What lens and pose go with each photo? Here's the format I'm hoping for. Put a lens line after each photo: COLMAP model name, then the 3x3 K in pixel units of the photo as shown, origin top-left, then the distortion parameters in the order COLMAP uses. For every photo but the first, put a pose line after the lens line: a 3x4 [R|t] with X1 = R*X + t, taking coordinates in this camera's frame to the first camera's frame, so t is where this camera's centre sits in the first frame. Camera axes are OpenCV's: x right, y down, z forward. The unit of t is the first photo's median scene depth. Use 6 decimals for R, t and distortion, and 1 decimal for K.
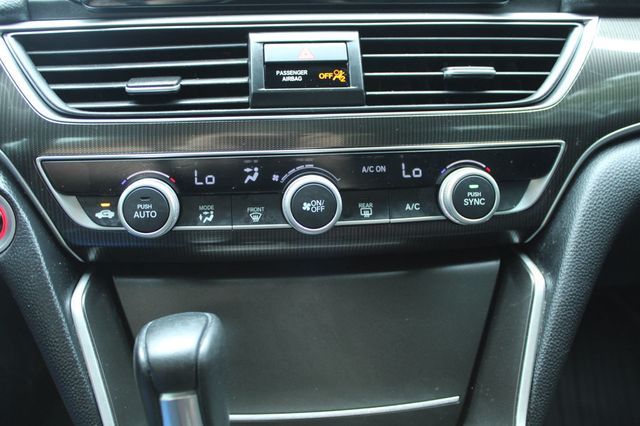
lens RADIAL K [[595.0, 0, 320.0], [0, 595.0, 213.0], [0, 0, 1]] dist [-0.048708, 0.010955]
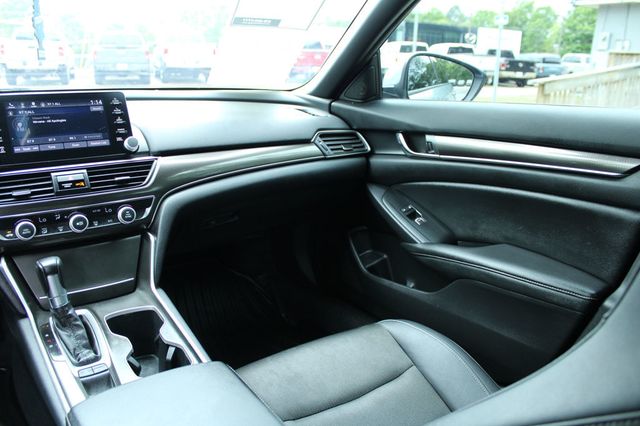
lens RADIAL K [[535.0, 0, 320.0], [0, 535.0, 213.0], [0, 0, 1]] dist [-0.148759, 0.116049]
pose [[0.856330, -0.117291, 0.502933, -0.305178], [0.151235, 0.988127, -0.027059, 0.202794], [-0.493788, 0.099233, 0.863902, -2.097910]]
